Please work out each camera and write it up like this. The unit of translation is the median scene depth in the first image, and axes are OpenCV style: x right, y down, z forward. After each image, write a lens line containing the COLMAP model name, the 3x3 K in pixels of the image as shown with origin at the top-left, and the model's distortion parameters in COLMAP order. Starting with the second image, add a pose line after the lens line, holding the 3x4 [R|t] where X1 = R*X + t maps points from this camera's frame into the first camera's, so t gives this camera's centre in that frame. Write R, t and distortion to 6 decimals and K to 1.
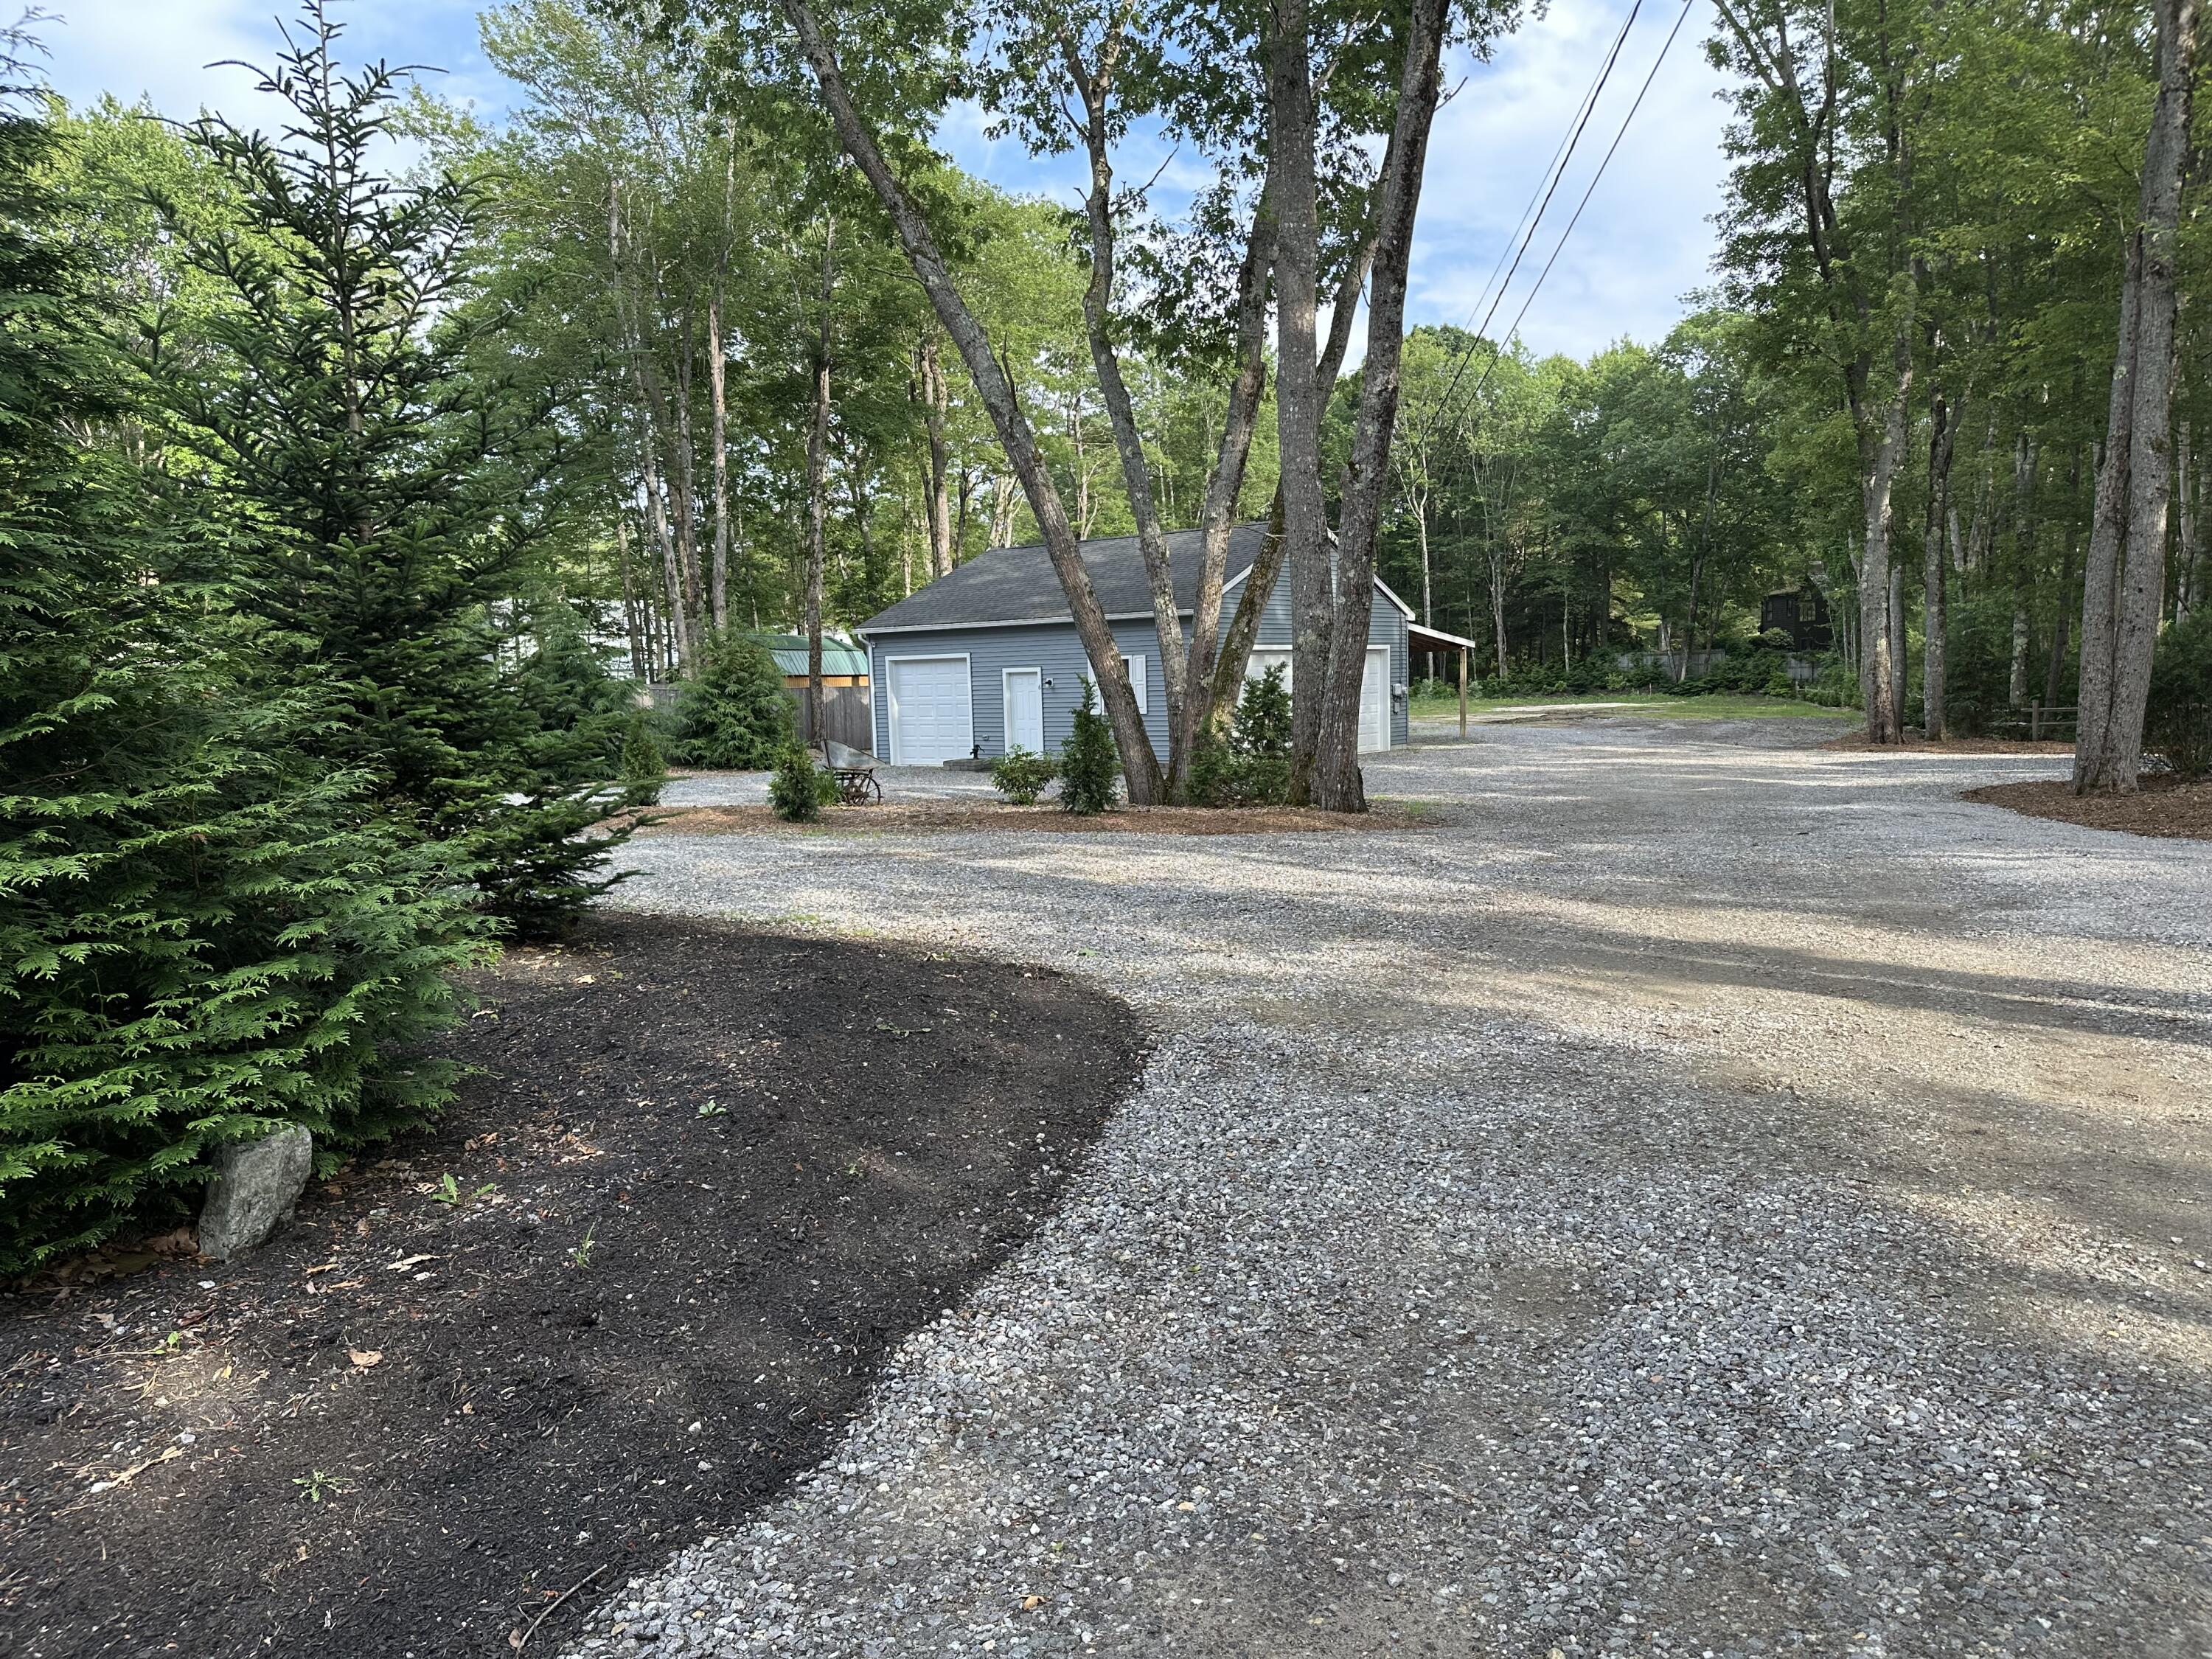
lens RADIAL K [[1538.8, 0, 1094.0], [0, 1538.8, 819.5], [0, 0, 1]] dist [0.091705, -0.092100]
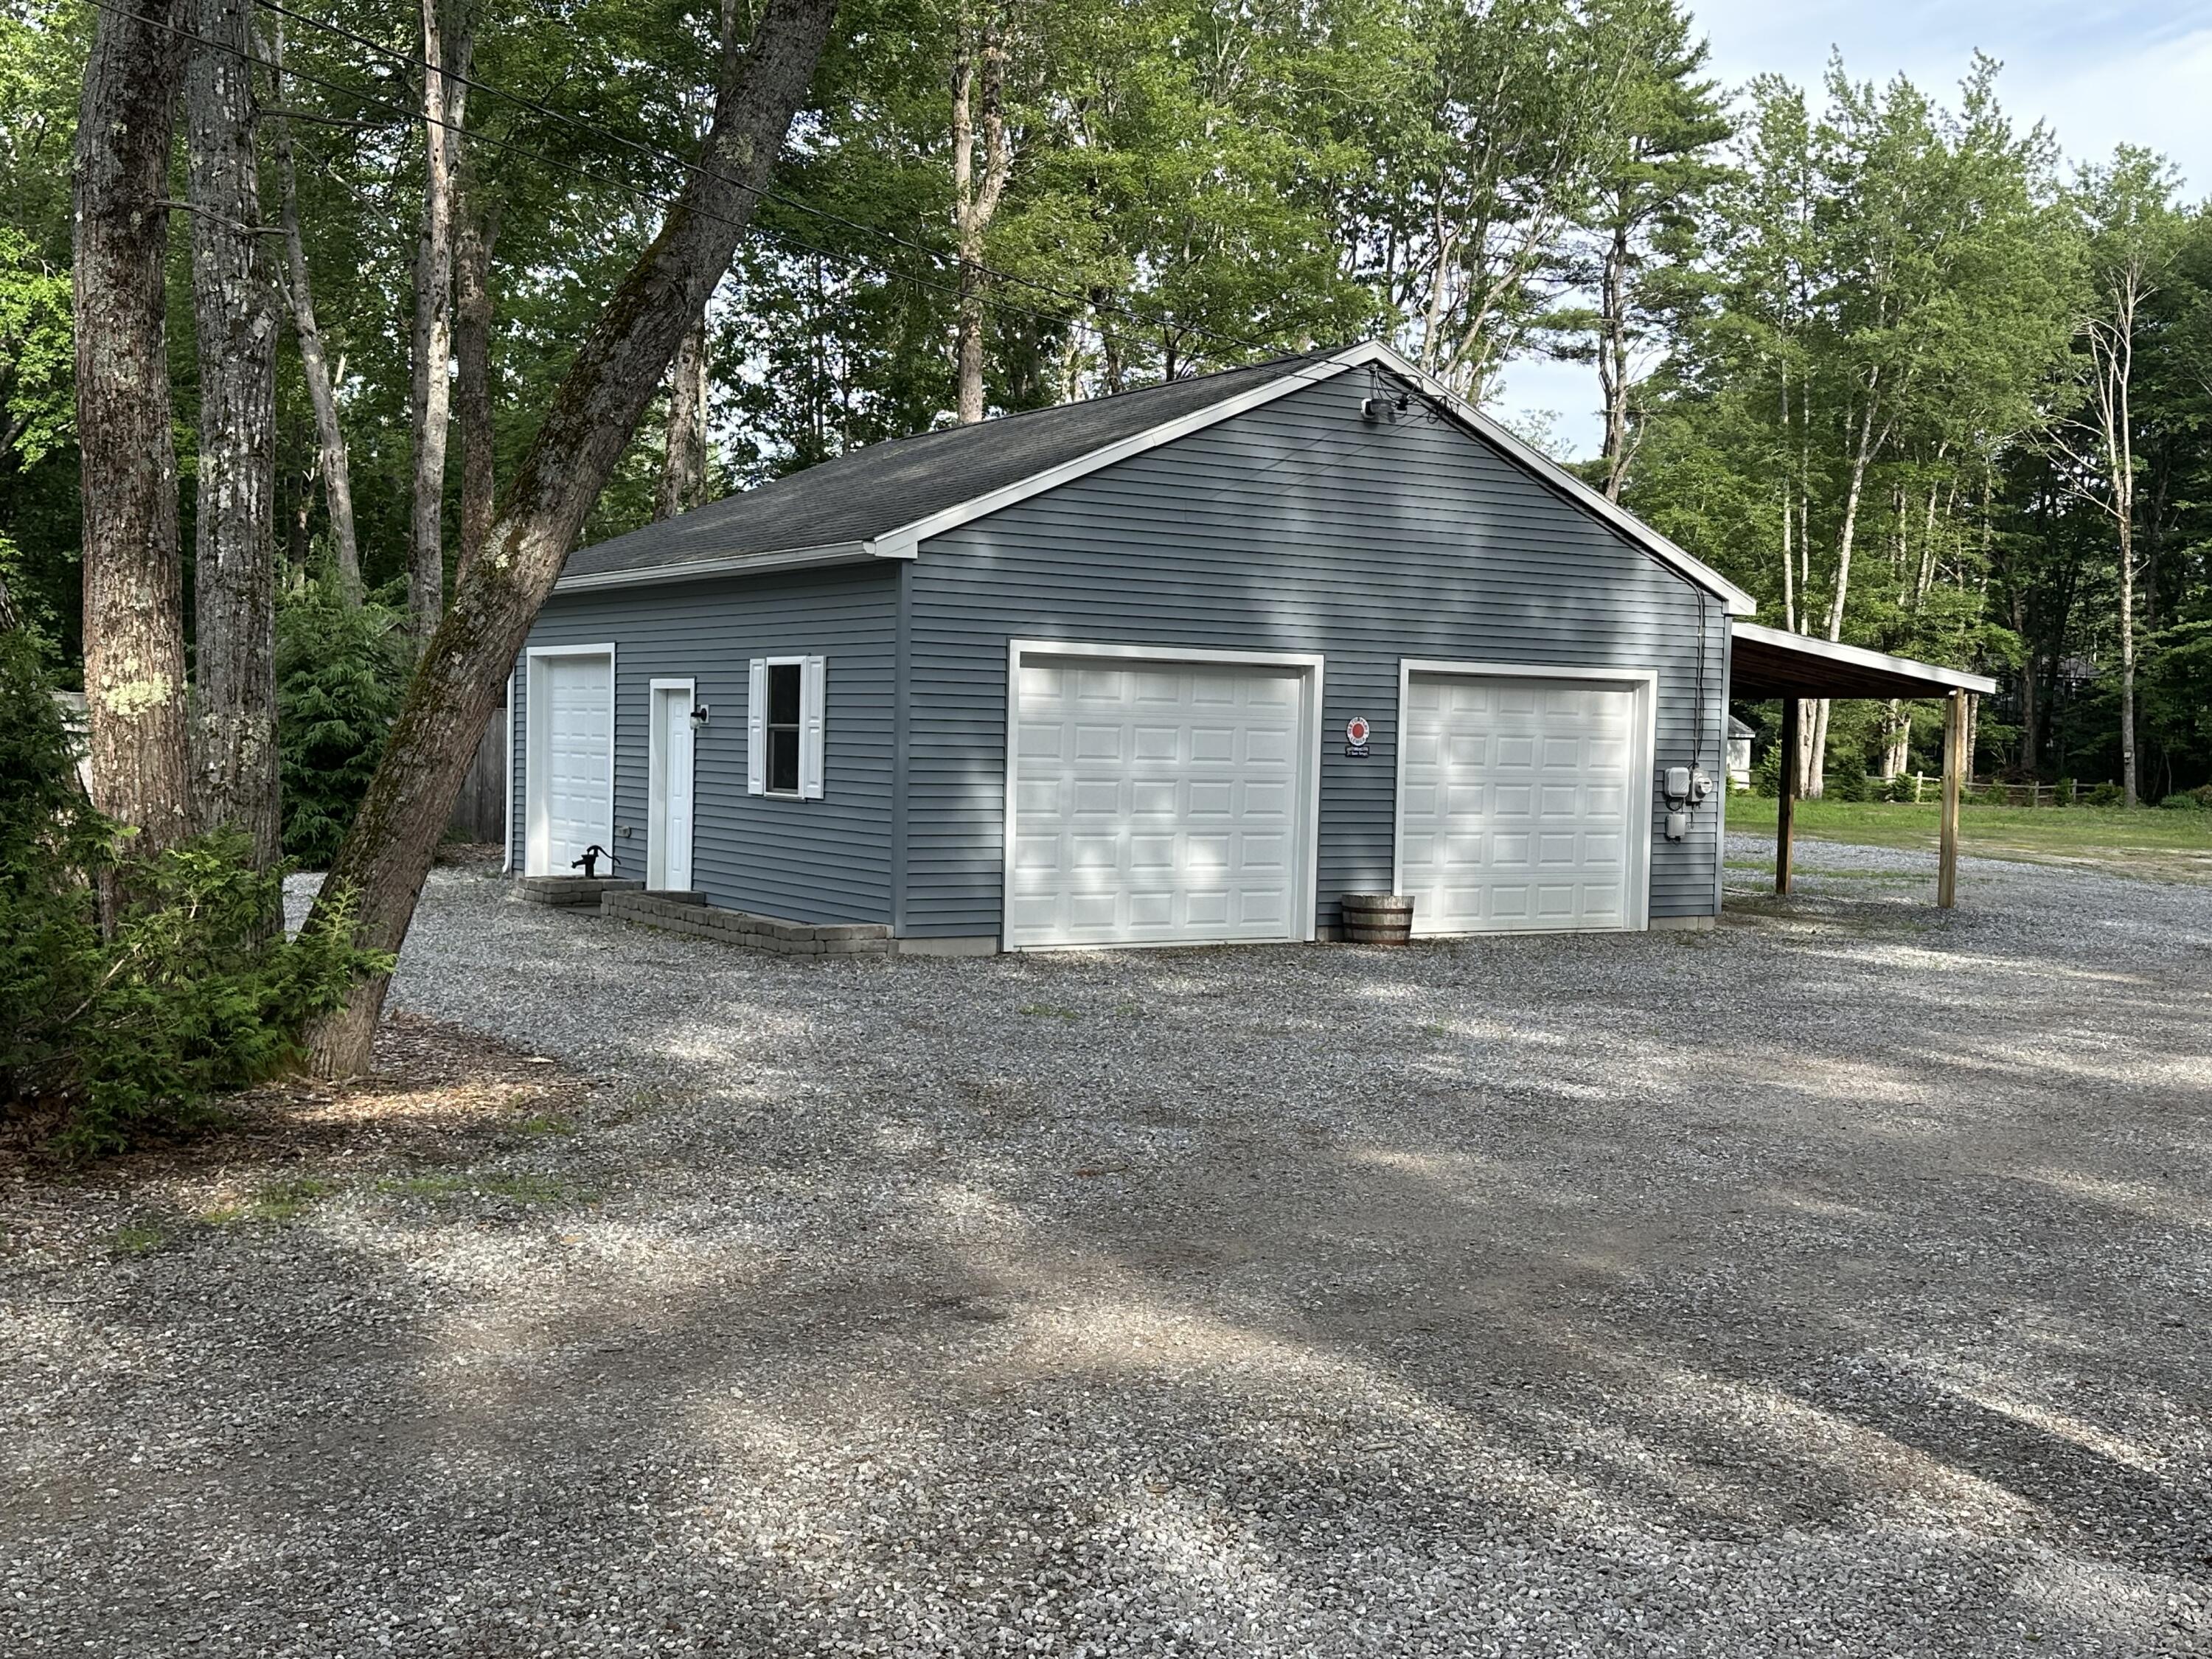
lens RADIAL K [[2319.7, 0, 1103.9], [0, 2319.7, 798.5], [0, 0, 1]] dist [0.039482, -0.007336]
pose [[0.936115, 0.061146, -0.346337, 0.262496], [-0.082502, 0.995471, -0.047243, -0.038298], [0.341880, 0.072798, 0.936920, 0.374591]]
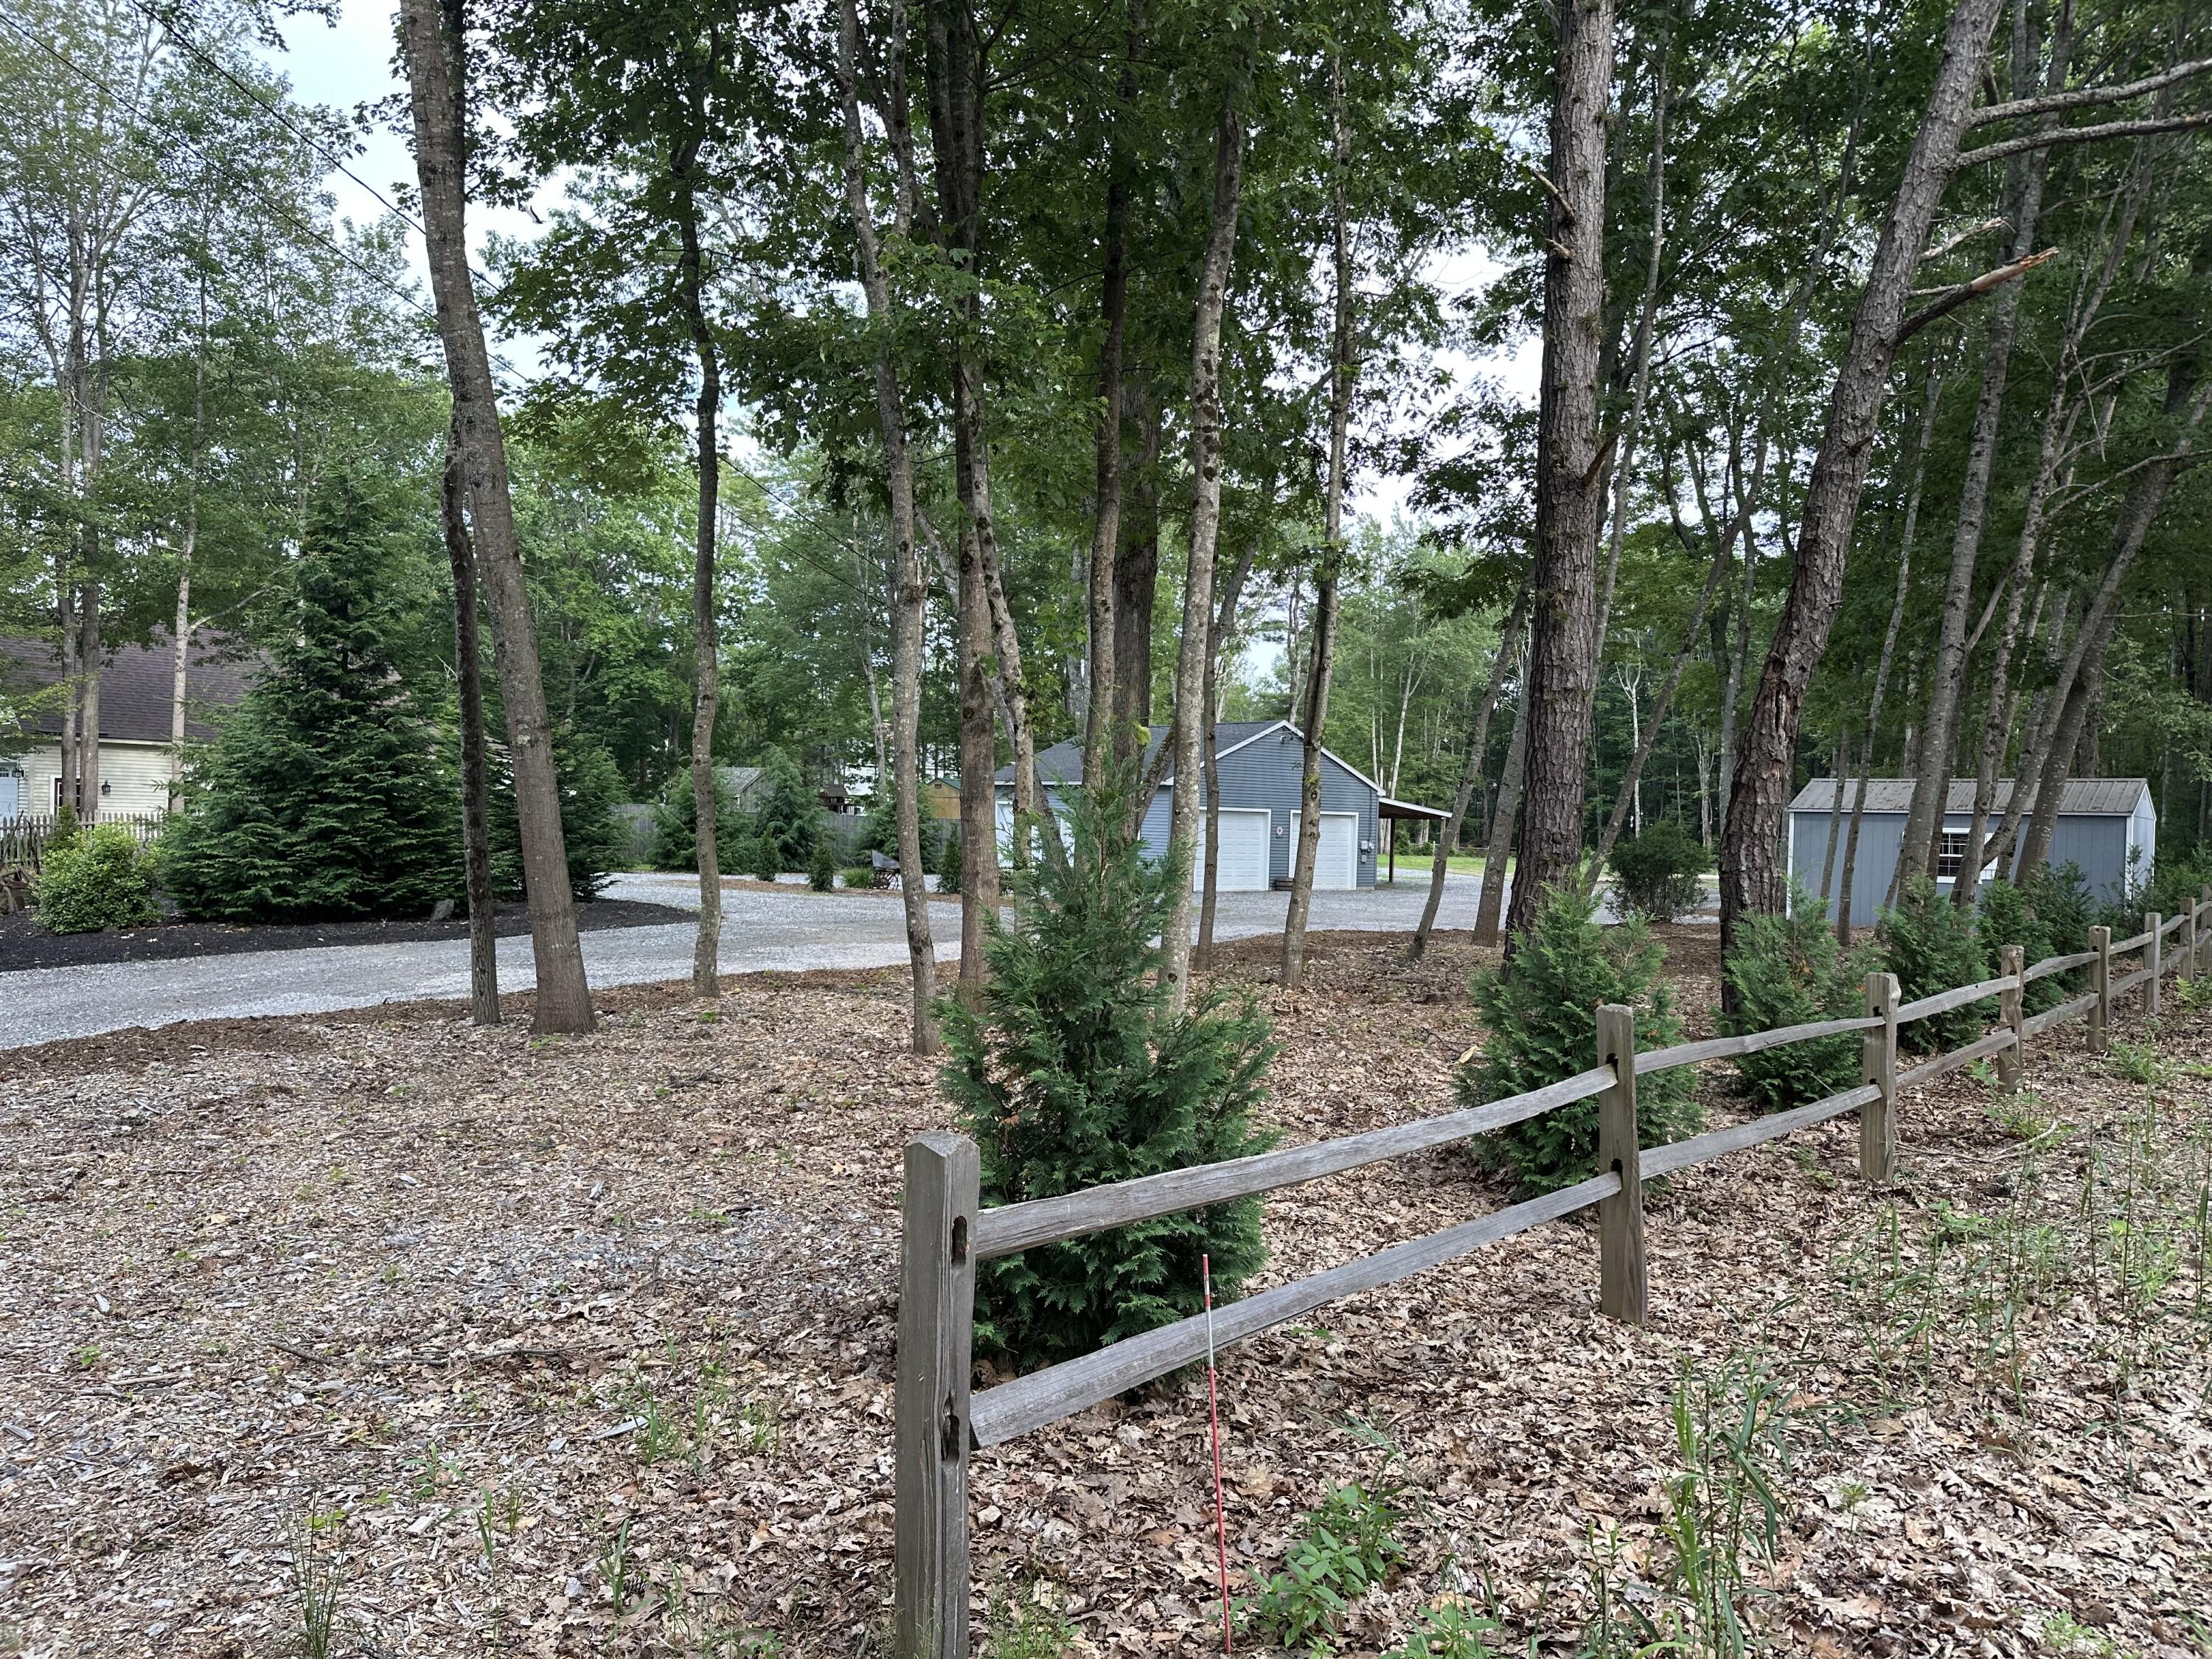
lens RADIAL K [[1549.3, 0, 1106.0], [0, 1549.3, 829.5], [0, 0, 1]] dist [0.034014, -0.046714]
pose [[0.972759, 0.058007, -0.224443, 0.273403], [-0.076593, 0.994238, -0.075000, 0.019393], [0.218799, 0.090147, 0.971597, -0.346502]]
